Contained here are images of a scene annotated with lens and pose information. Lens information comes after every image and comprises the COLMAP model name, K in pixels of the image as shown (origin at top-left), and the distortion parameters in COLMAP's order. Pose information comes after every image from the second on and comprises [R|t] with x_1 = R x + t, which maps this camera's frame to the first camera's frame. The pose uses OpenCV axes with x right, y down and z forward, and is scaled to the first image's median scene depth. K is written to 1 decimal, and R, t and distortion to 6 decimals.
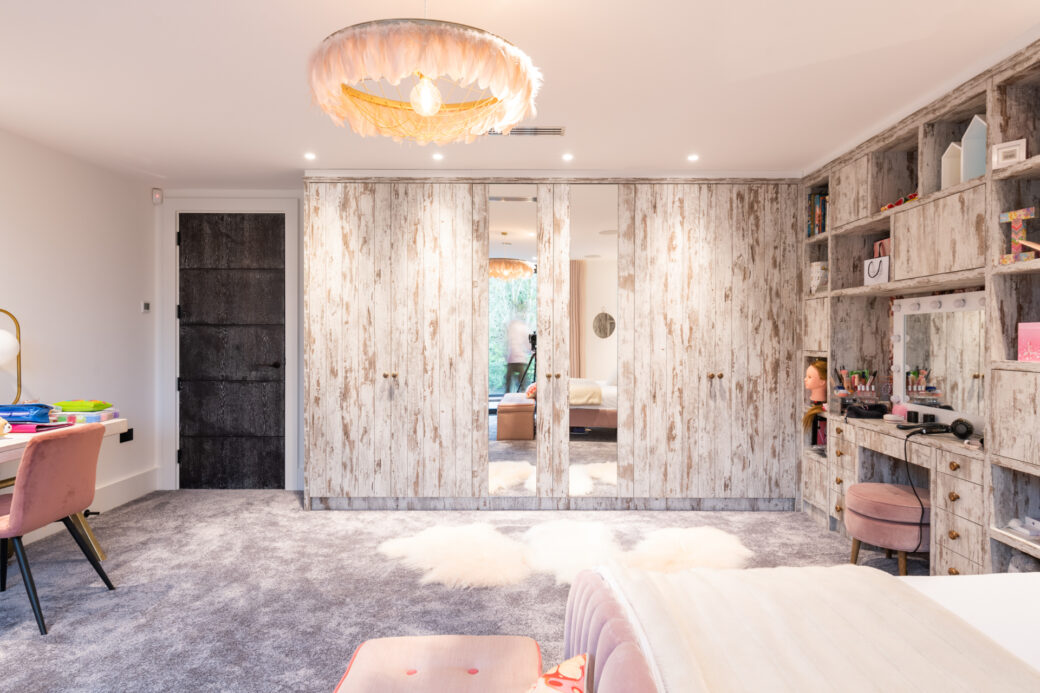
lens RADIAL K [[617.8, 0, 522.4], [0, 617.8, 344.1], [0, 0, 1]] dist [-0.000301, 0.000156]
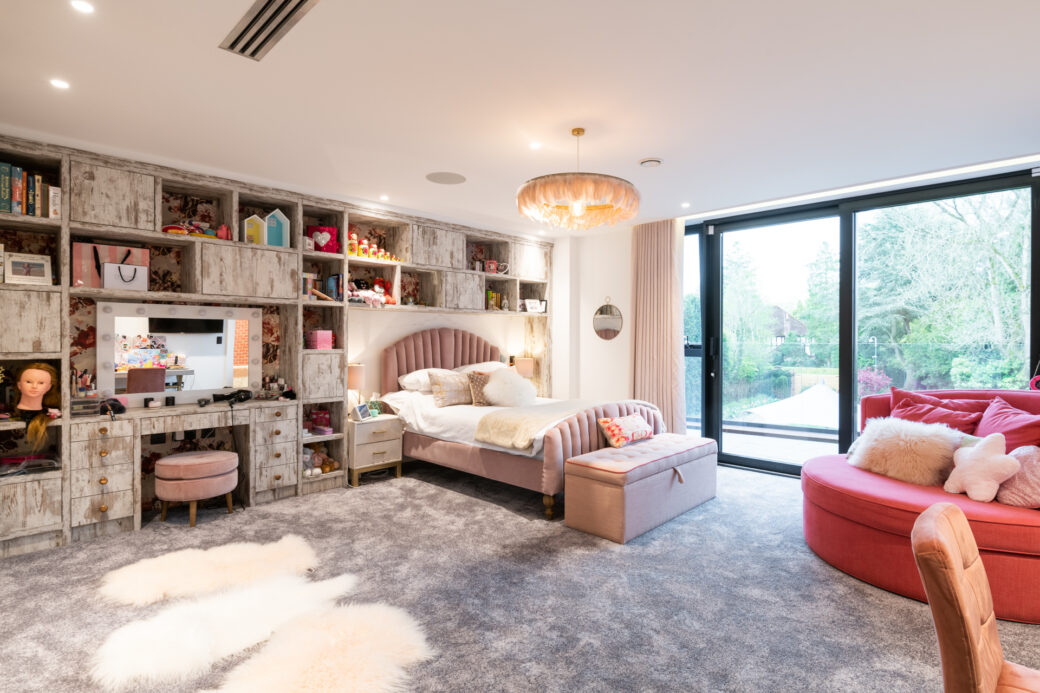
lens RADIAL K [[527.4, 0, 520.7], [0, 527.4, 341.9], [0, 0, 1]] dist [0.000808, 0.000019]
pose [[-0.722516, -0.009397, 0.691290, -0.736947], [0.001512, 0.999884, 0.015173, -0.018636], [-0.691352, 0.012008, -0.722418, 1.510048]]
